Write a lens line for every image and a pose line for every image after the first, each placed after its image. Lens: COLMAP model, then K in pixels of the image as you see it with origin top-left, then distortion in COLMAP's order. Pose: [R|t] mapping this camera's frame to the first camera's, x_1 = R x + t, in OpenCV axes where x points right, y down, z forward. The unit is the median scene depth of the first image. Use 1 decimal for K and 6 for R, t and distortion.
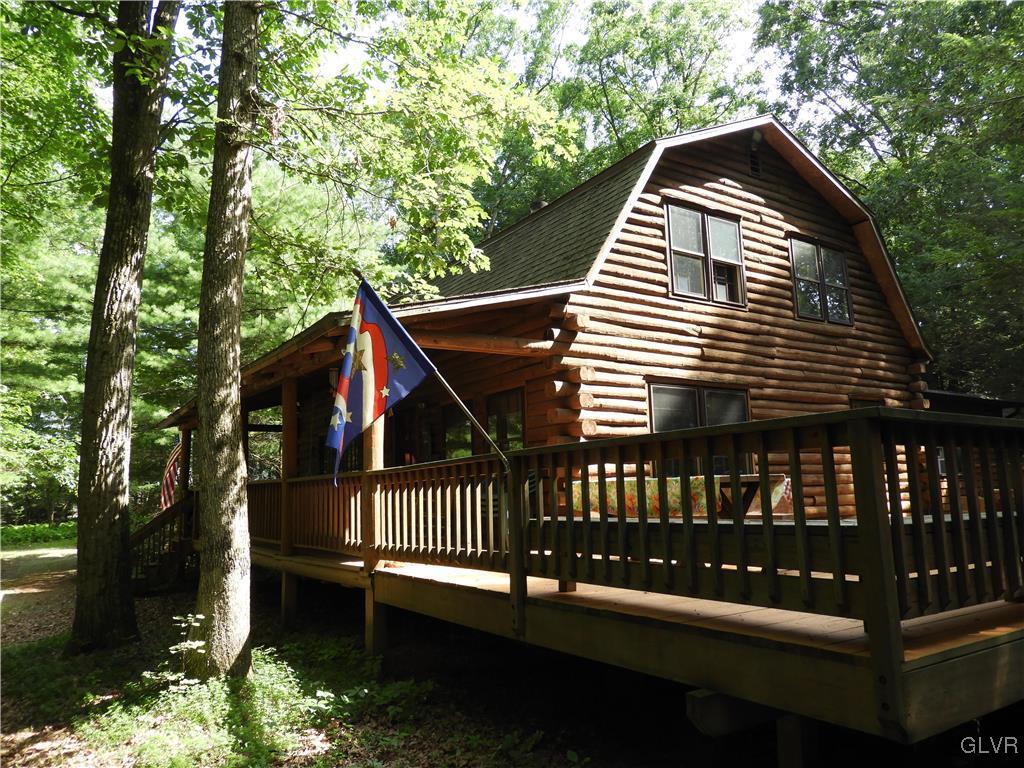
lens RADIAL K [[724.3, 0, 508.9], [0, 724.3, 385.0], [0, 0, 1]] dist [0.001380, -0.001901]
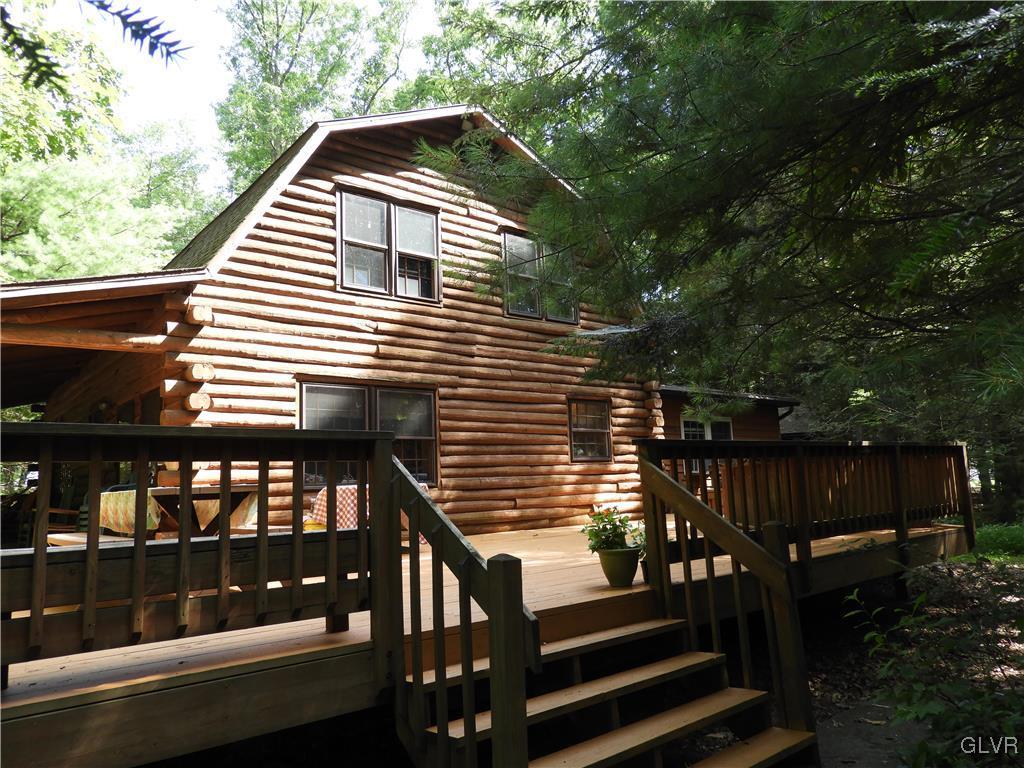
lens RADIAL K [[724.3, 0, 515.6], [0, 724.3, 385.5], [0, 0, 1]] dist [0.001380, -0.001901]
pose [[0.993158, 0.001635, 0.116764, 0.322727], [-0.001967, 0.999994, 0.002728, -0.001239], [-0.116759, -0.002939, 0.993156, 0.038577]]
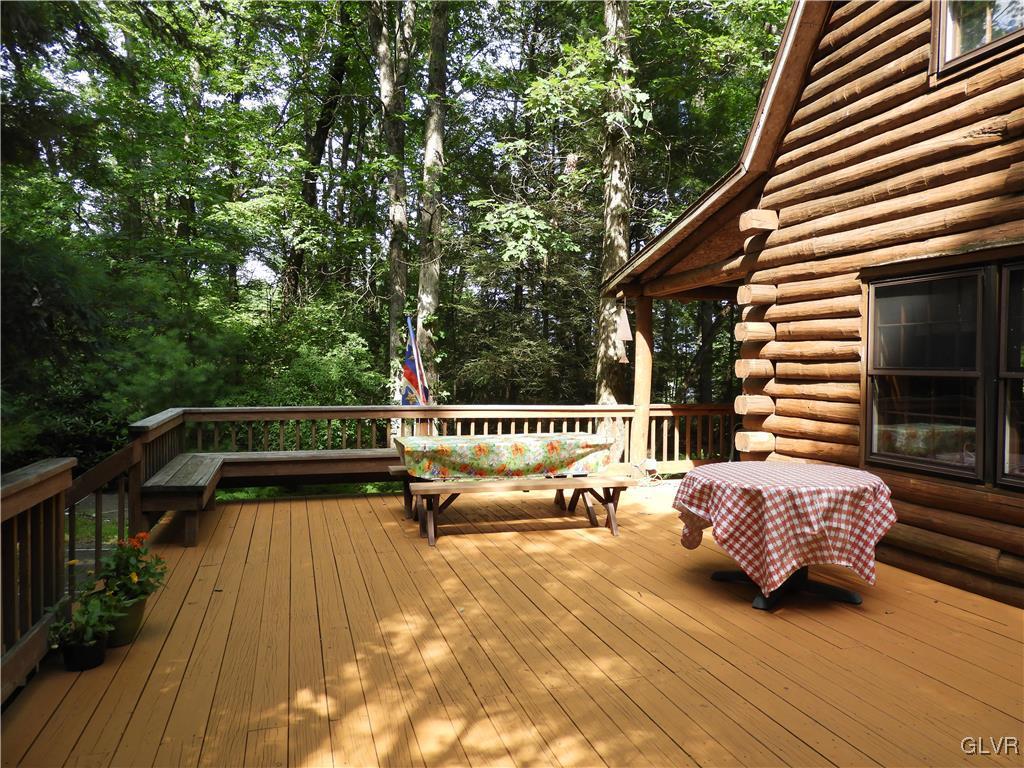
lens RADIAL K [[724.3, 0, 513.6], [0, 724.3, 383.2], [0, 0, 1]] dist [0.001380, -0.001901]
pose [[-0.285485, 0.046022, -0.957277, 0.724178], [0.133752, 0.990985, 0.007754, 0.030063], [0.949004, -0.125824, -0.289067, 0.804223]]
